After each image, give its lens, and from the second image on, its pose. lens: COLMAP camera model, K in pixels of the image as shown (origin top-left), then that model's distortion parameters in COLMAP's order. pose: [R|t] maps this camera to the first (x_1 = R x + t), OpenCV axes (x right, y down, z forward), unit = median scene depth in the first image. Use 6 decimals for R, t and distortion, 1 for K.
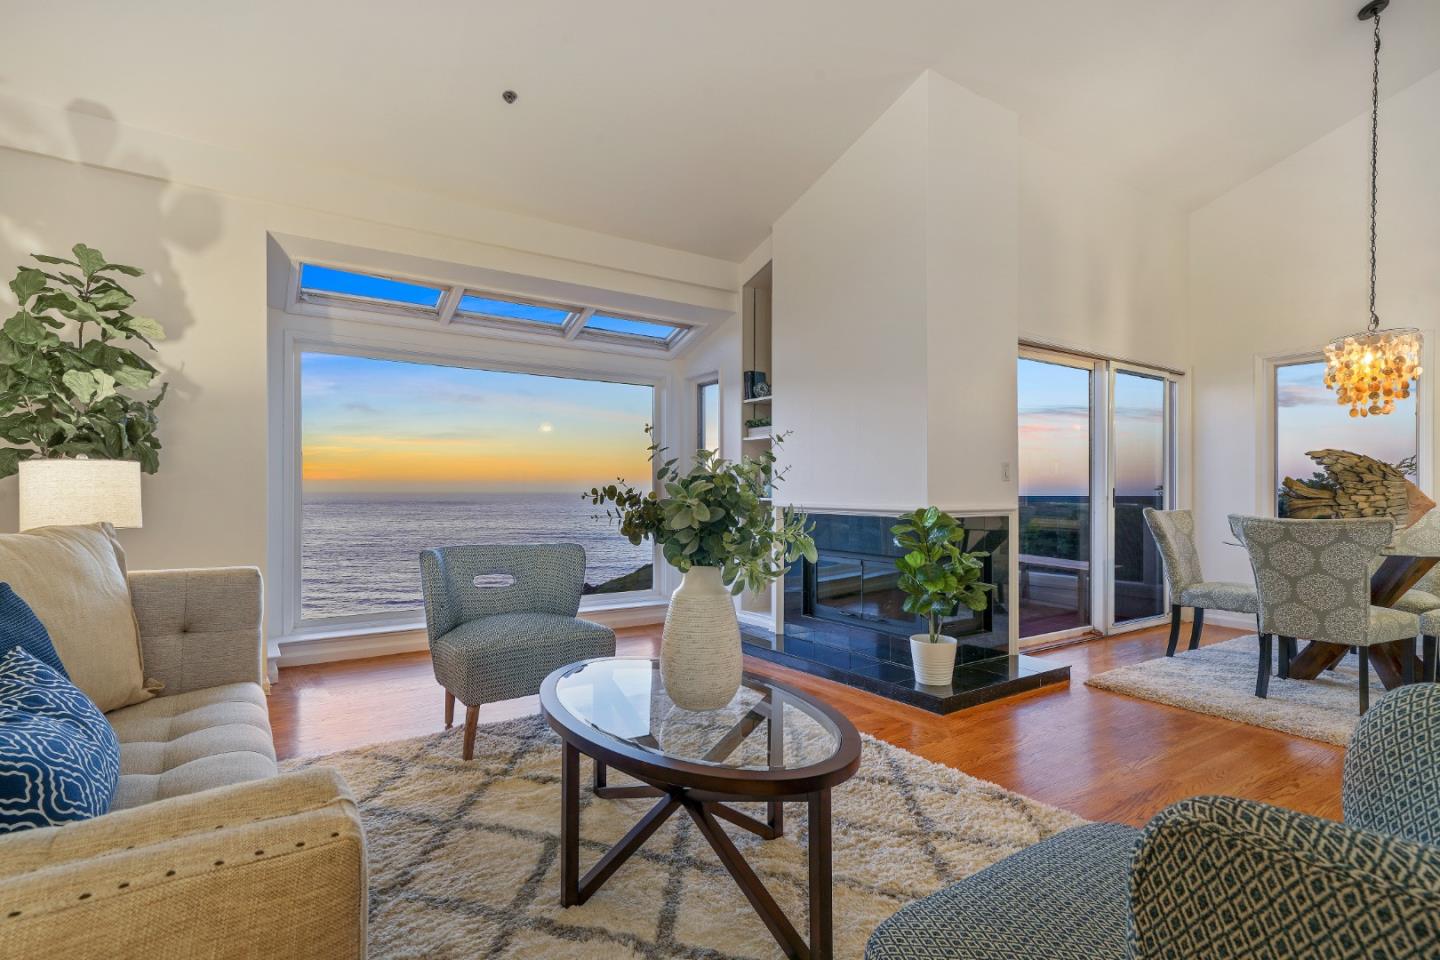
lens RADIAL K [[705.0, 0, 708.1], [0, 705.0, 497.3], [0, 0, 1]] dist [0.003332, 0.001502]
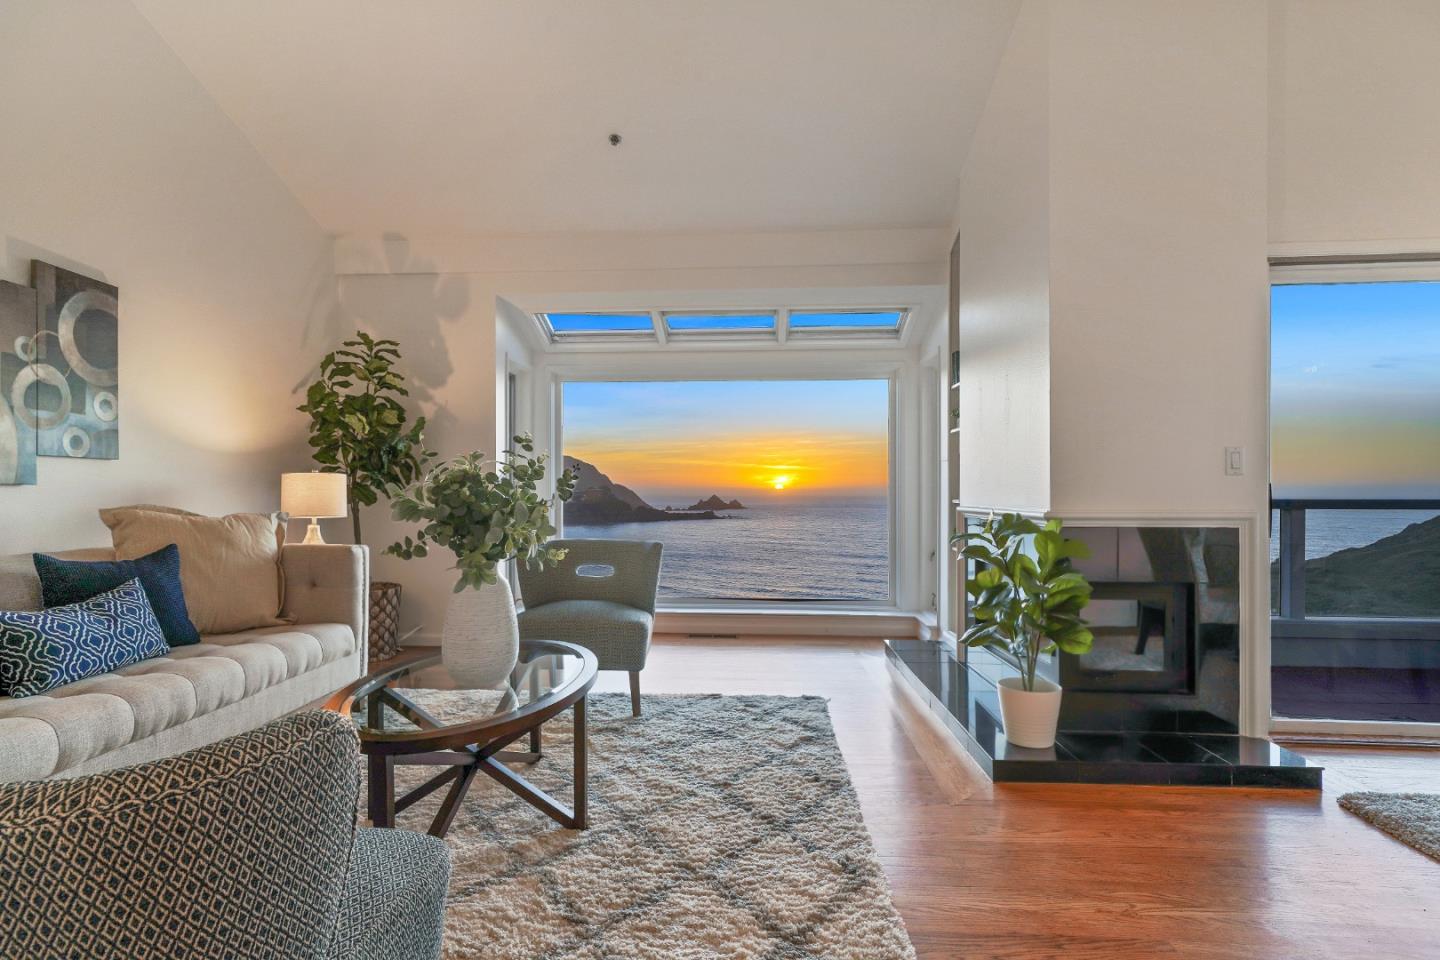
lens RADIAL K [[742.1, 0, 704.6], [0, 742.1, 489.2], [0, 0, 1]] dist [0.017566, 0.001097]
pose [[0.789827, -0.008237, -0.613275, 0.747486], [-0.002976, 0.999847, -0.017261, 0.009122], [0.613323, 0.015458, 0.789681, 0.215377]]
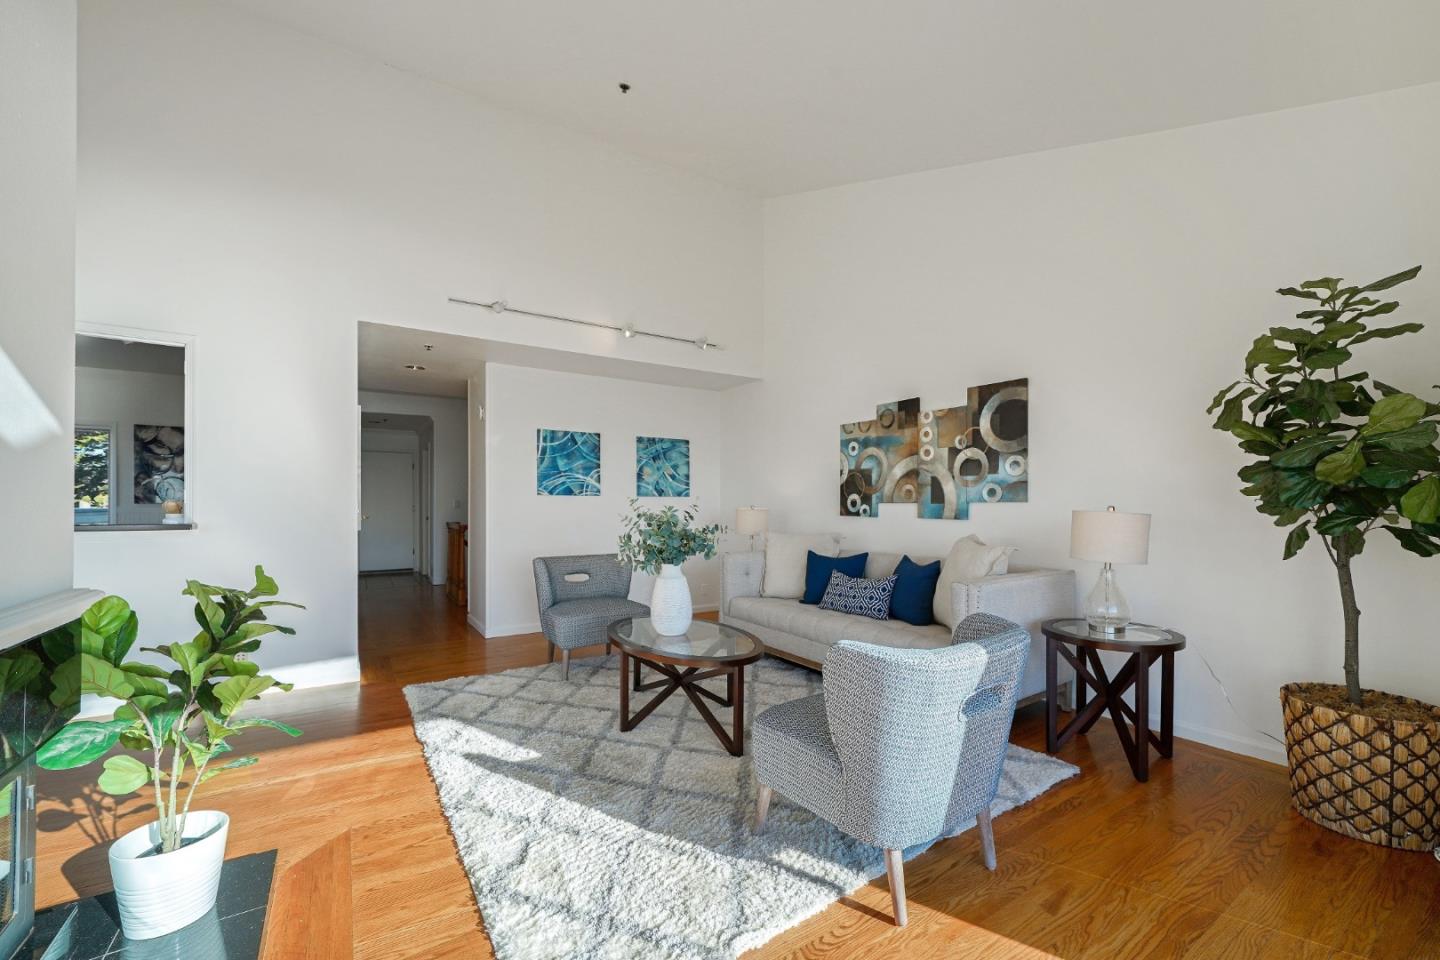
lens RADIAL K [[563.1, 0, 711.9], [0, 563.1, 502.4], [0, 0, 1]] dist [0.000029, -0.000066]
pose [[-0.999830, -0.005450, 0.017587, -0.119903], [-0.005311, 0.999955, 0.007906, -0.067624], [-0.017629, 0.007811, -0.999814, 1.971957]]
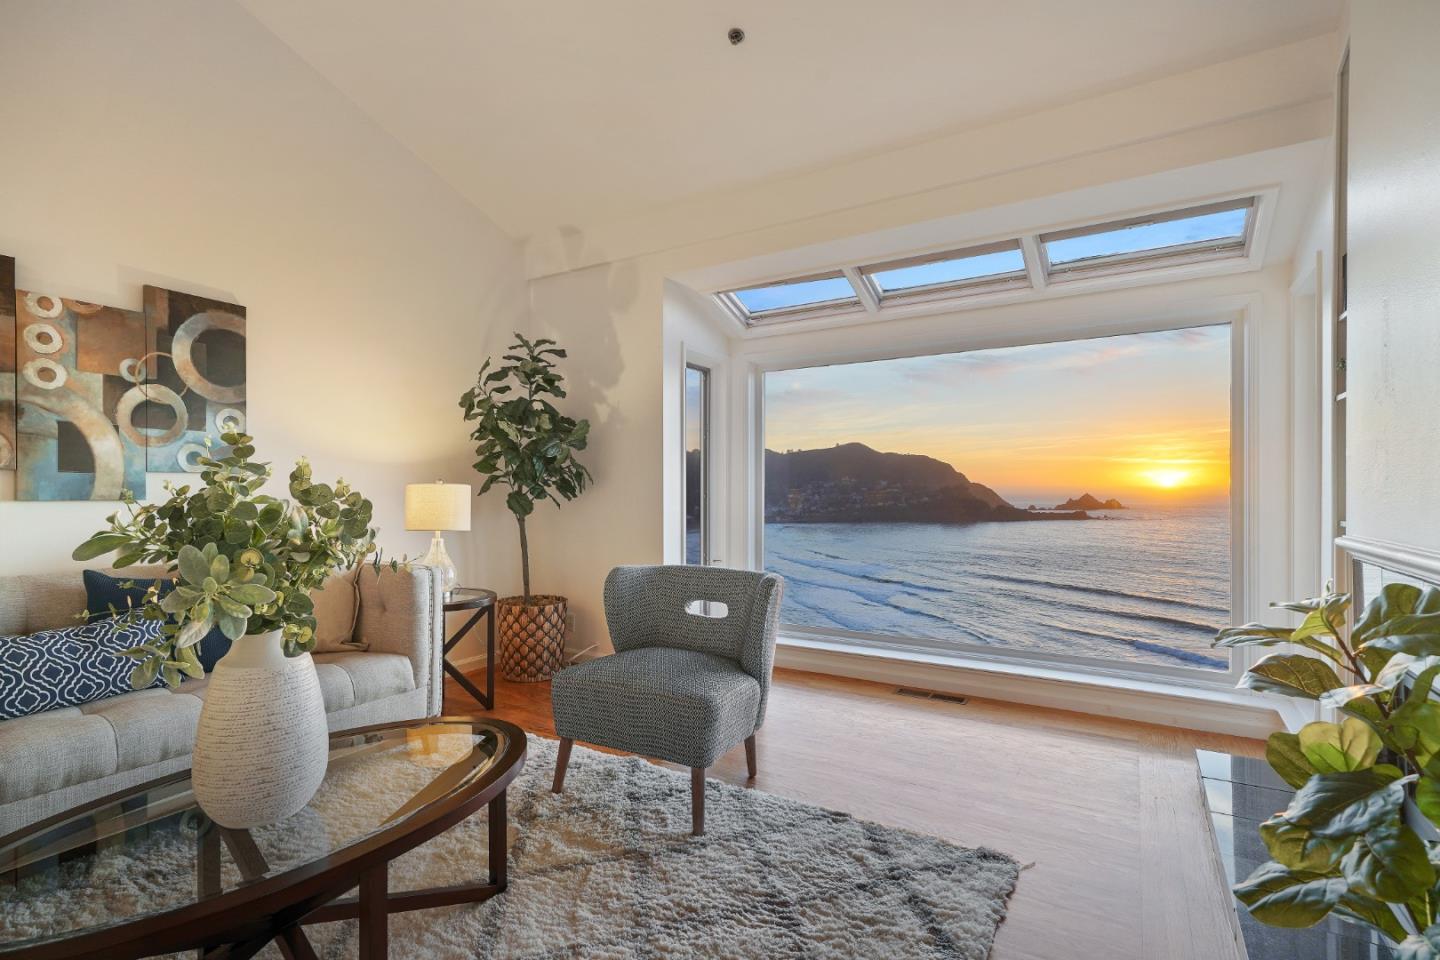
lens RADIAL K [[699.6, 0, 704.3], [0, 699.6, 495.3], [0, 0, 1]] dist [0.006606, 0.001270]
pose [[0.409714, -0.001055, -0.912214, 0.628012], [-0.007142, 0.999965, -0.004365, -0.023548], [0.912186, 0.008304, 0.409692, 0.848212]]
